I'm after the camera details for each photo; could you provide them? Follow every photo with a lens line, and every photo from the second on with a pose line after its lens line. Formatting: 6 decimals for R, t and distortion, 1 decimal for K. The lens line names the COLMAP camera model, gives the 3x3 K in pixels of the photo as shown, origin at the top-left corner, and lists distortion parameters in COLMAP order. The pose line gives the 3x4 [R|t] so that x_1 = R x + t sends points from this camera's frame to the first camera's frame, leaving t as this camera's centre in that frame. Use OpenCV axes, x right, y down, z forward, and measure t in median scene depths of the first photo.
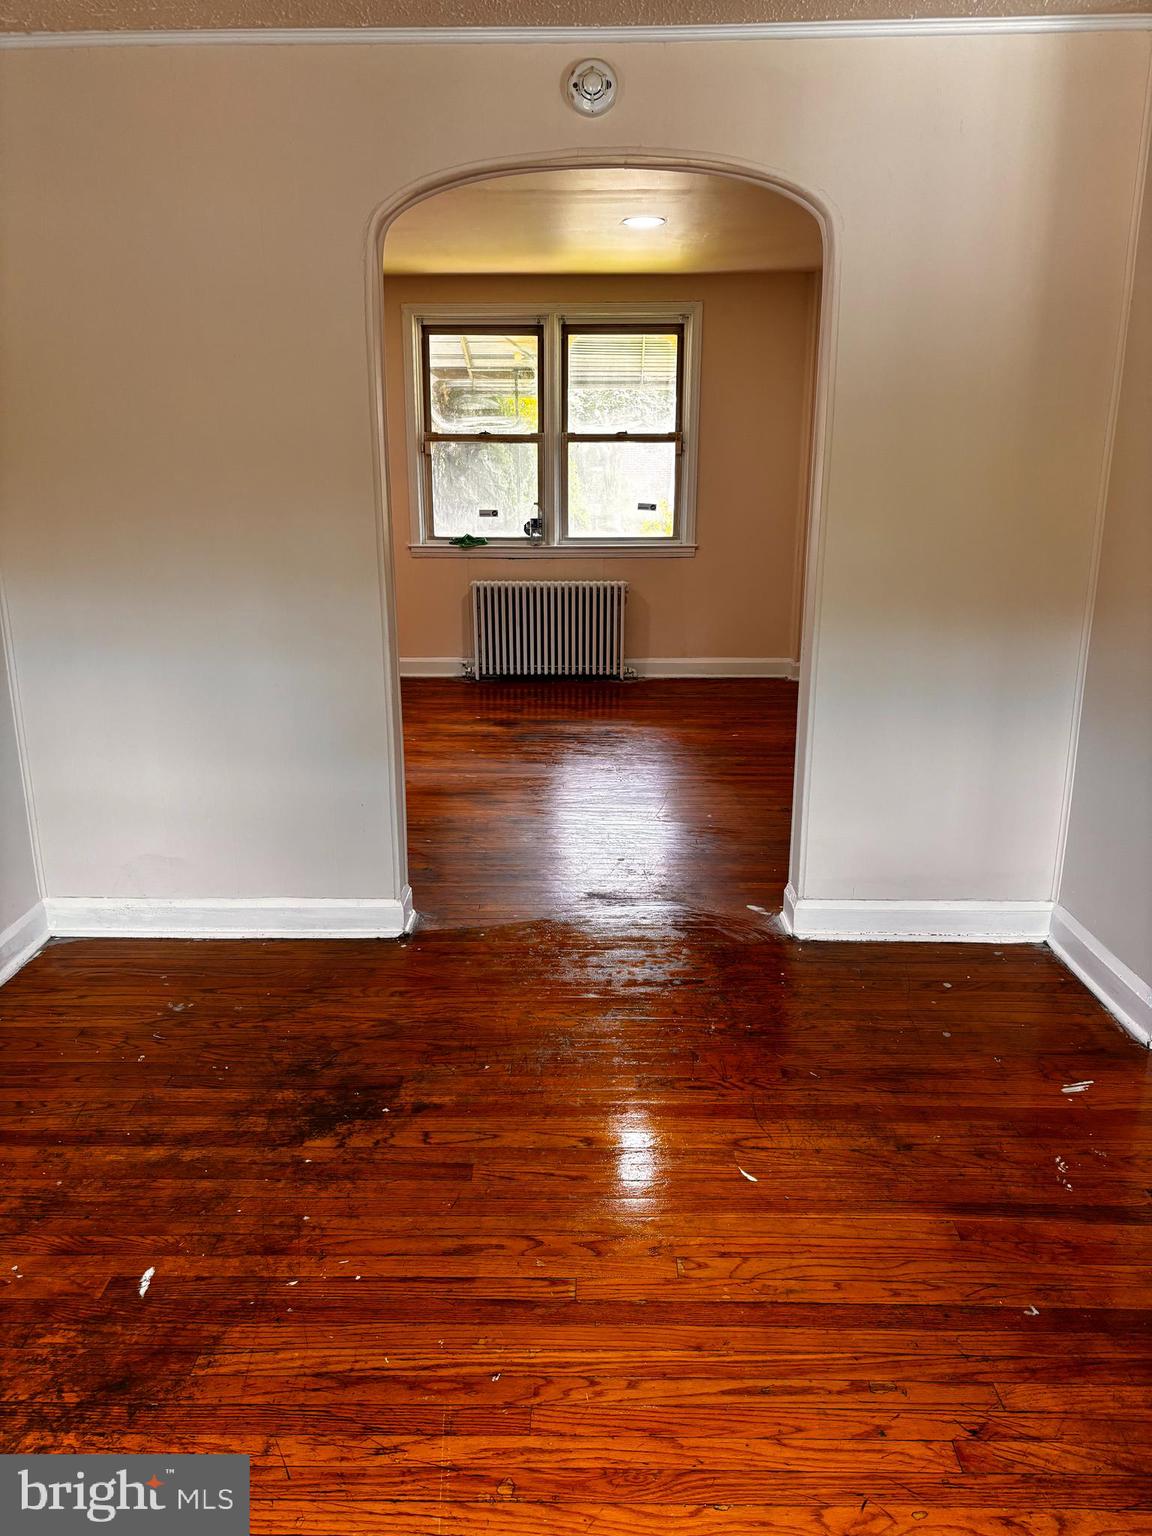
lens RADIAL K [[1149.3, 0, 574.4], [0, 1149.3, 771.4], [0, 0, 1]] dist [0.036593, -0.051668]
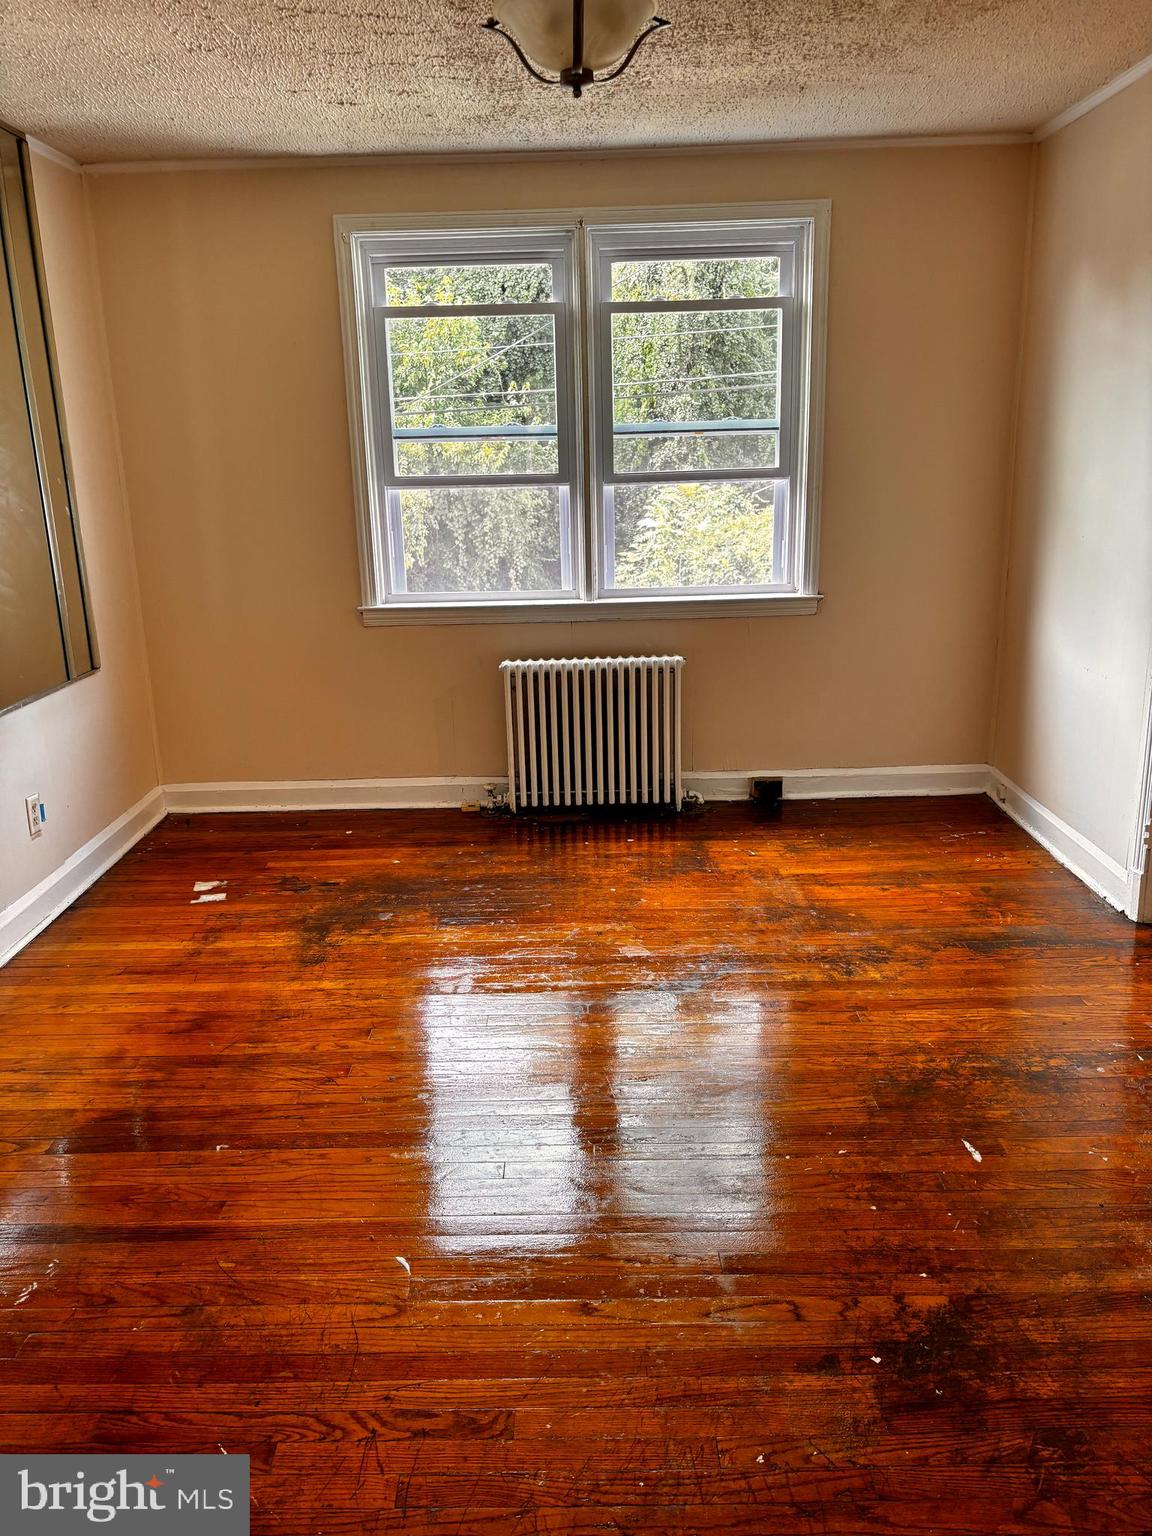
lens RADIAL K [[1149.3, 0, 566.5], [0, 1149.3, 756.9], [0, 0, 1]] dist [0.036593, -0.051668]
pose [[-0.999527, 0.030729, -0.000950, 0.019506], [0.025807, 0.855412, 0.517305, -0.531350], [0.016709, 0.517036, -0.855801, 1.921231]]
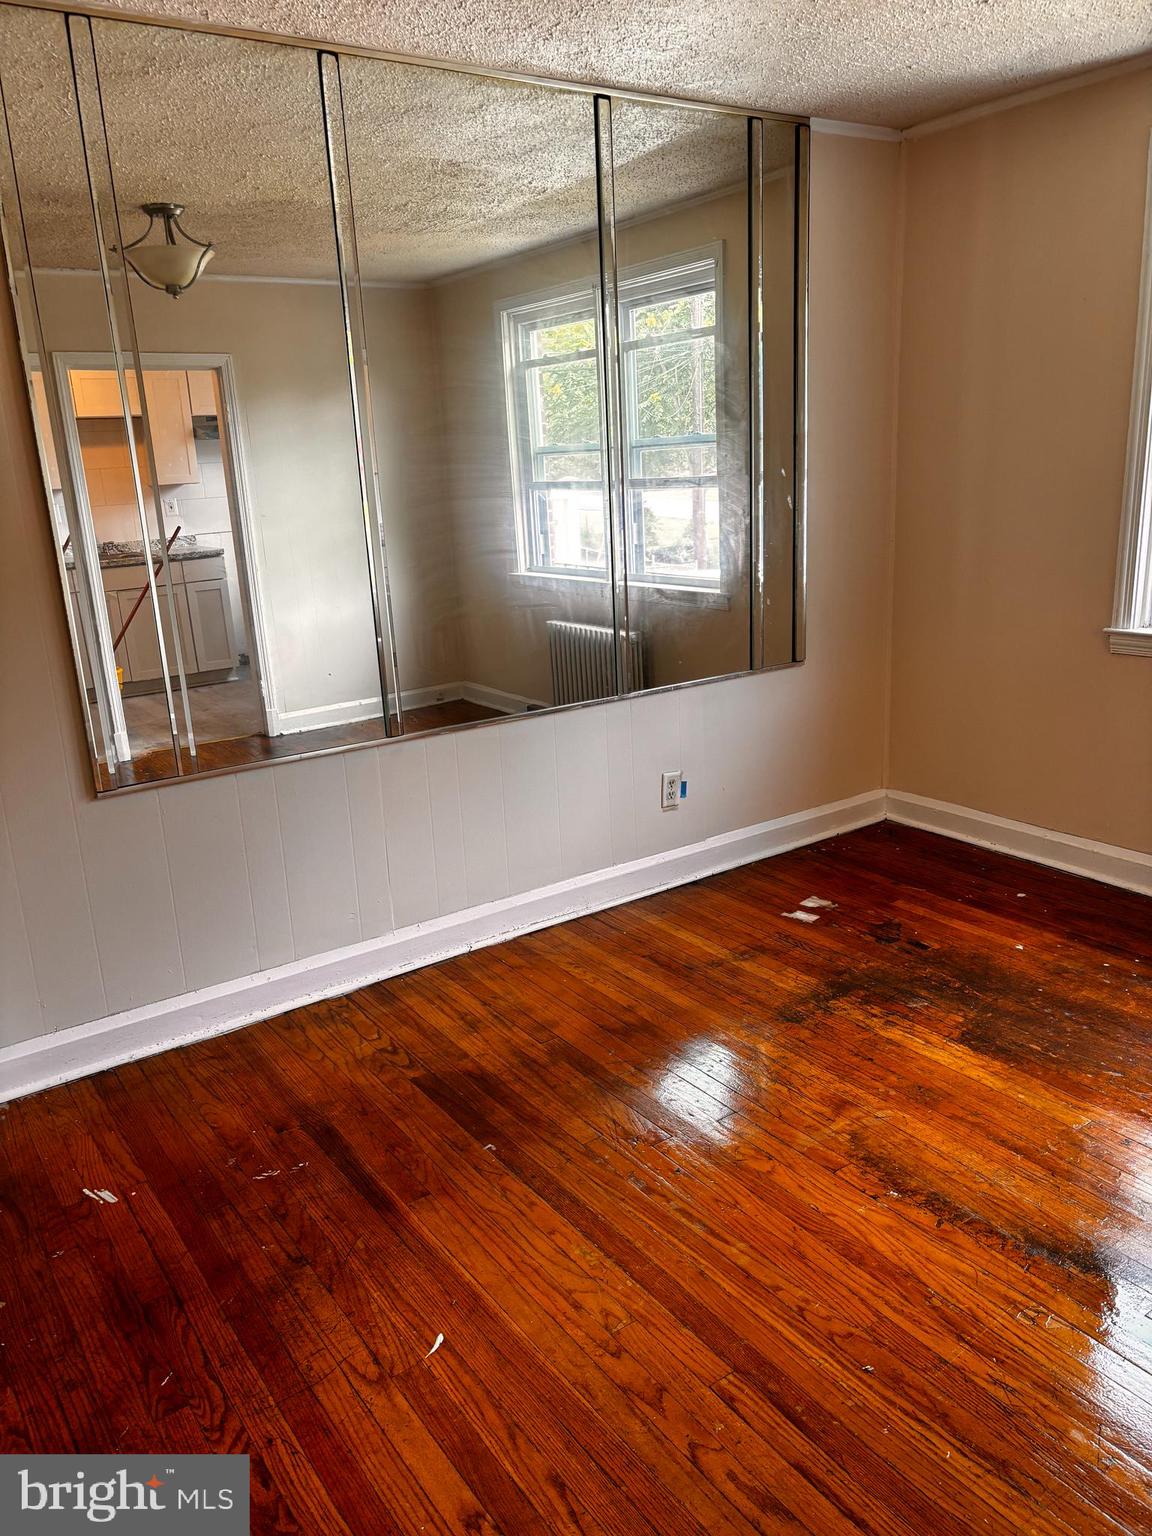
lens RADIAL K [[1149.3, 0, 560.2], [0, 1149.3, 775.2], [0, 0, 1]] dist [0.036593, -0.051668]
pose [[-0.577538, -0.189177, 0.794143, -0.595479], [0.276190, 0.870139, 0.408139, -0.393957], [-0.768225, 0.455050, -0.450289, 1.383796]]
